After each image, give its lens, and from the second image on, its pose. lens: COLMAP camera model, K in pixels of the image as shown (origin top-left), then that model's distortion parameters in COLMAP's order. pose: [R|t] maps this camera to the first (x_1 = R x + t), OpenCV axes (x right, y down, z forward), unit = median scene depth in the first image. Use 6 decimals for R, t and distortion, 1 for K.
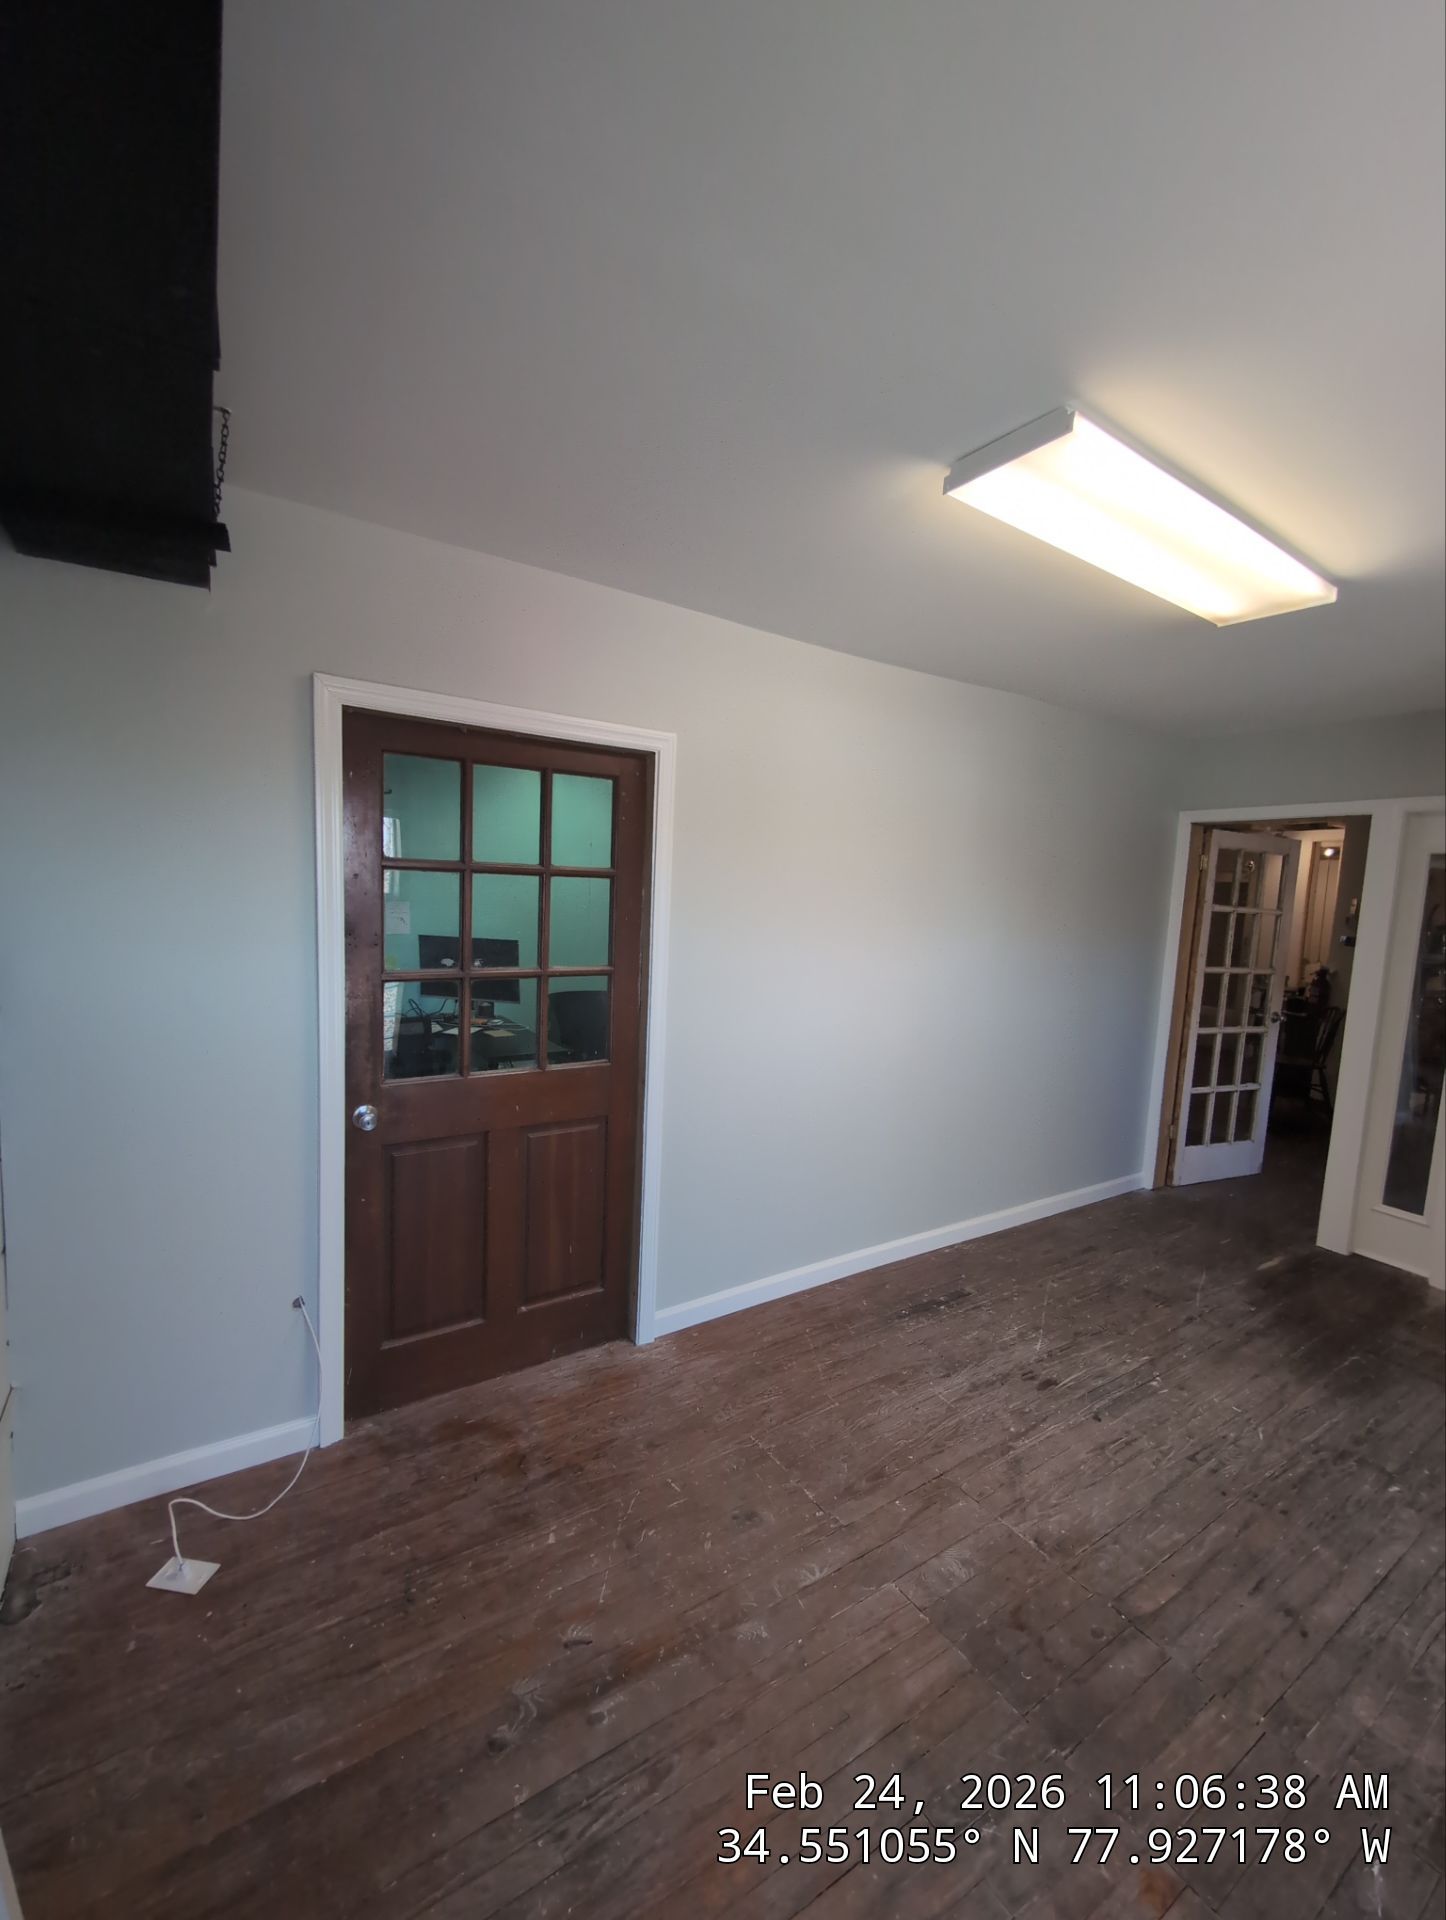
lens RADIAL K [[799.0, 0, 722.8], [0, 799.0, 968.6], [0, 0, 1]] dist [0.003319, -0.003546]
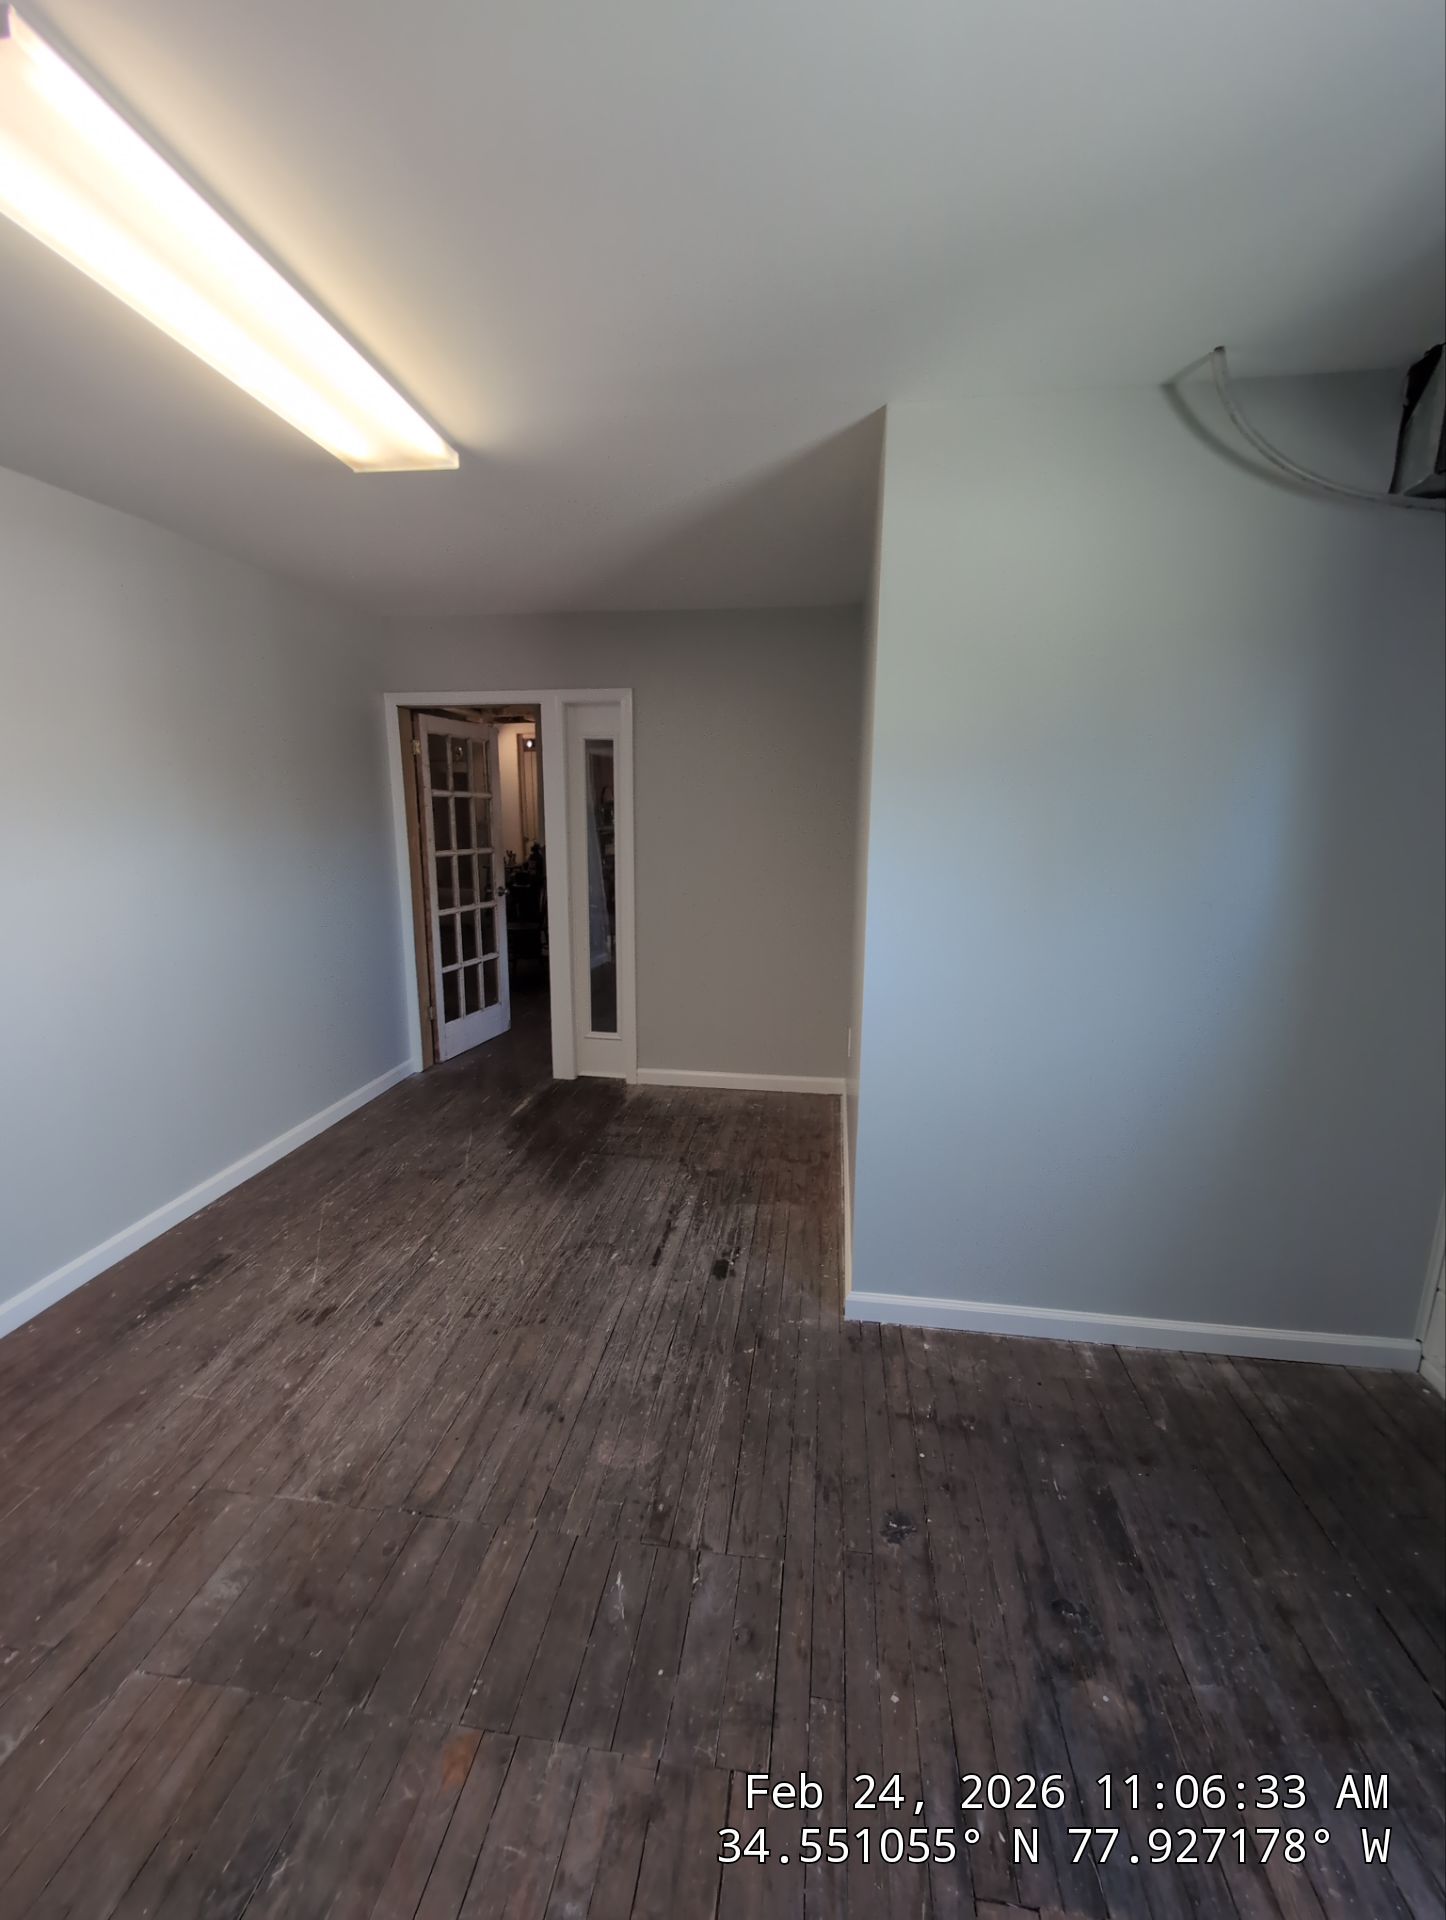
lens RADIAL K [[799.0, 0, 712.5], [0, 799.0, 969.1], [0, 0, 1]] dist [0.003319, -0.003546]
pose [[0.661907, -0.198751, 0.722756, 0.100311], [0.107883, 0.979428, 0.170533, 0.016136], [-0.741782, -0.034904, 0.669733, 0.054048]]
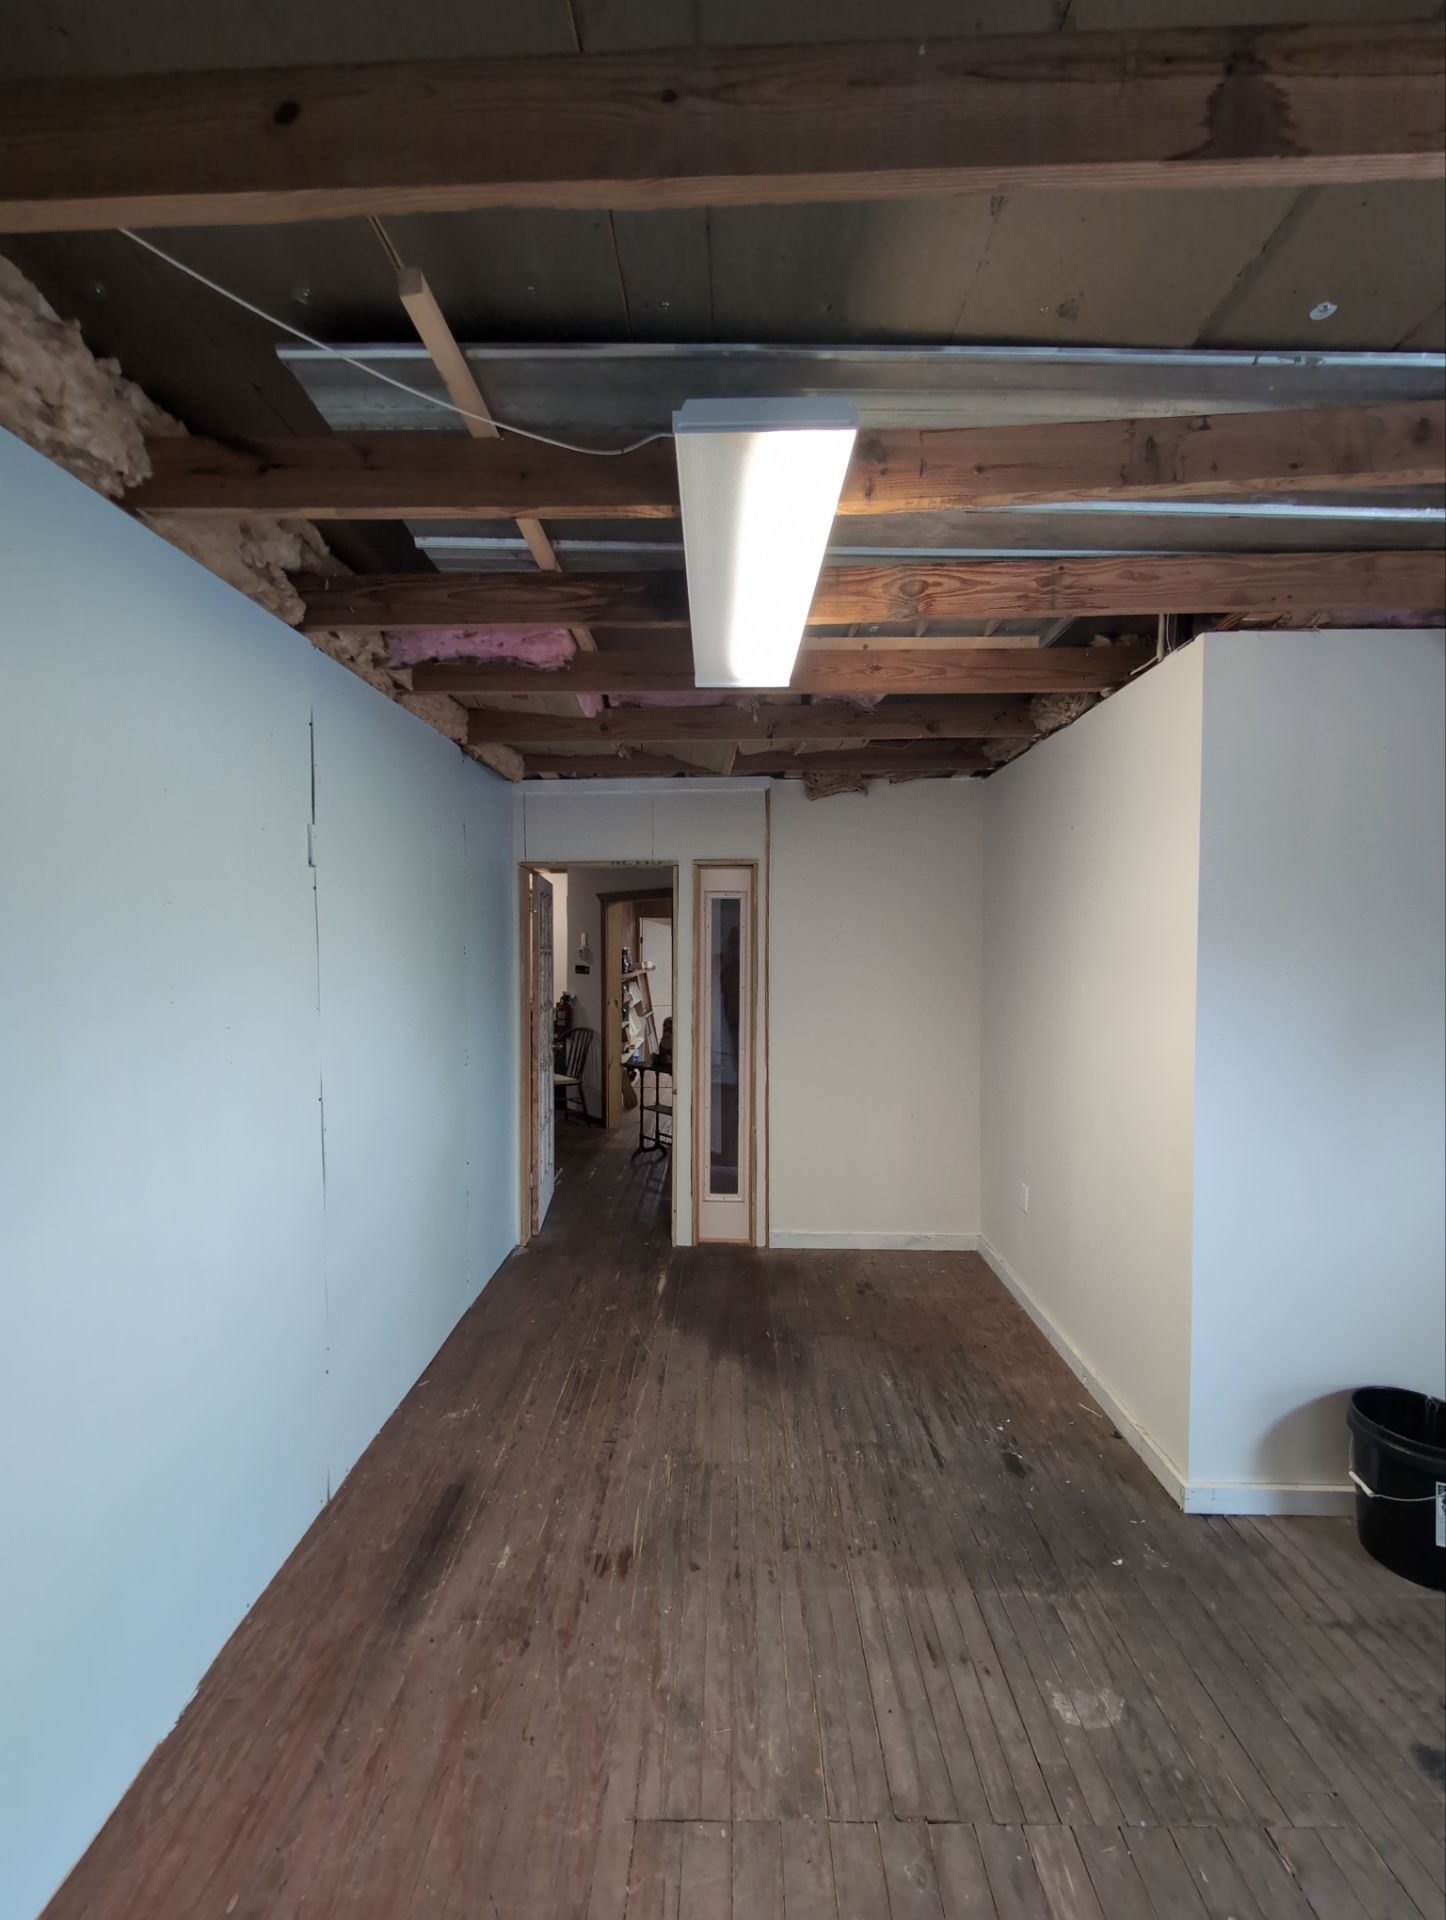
lens RADIAL K [[799.0, 0, 719.2], [0, 799.0, 962.9], [0, 0, 1]] dist [0.003319, -0.003546]
pose [[0.562770, -0.071937, 0.823478, -0.140768], [0.113477, 0.993498, 0.009239, -0.064702], [-0.818788, 0.088246, 0.567274, 0.369189]]
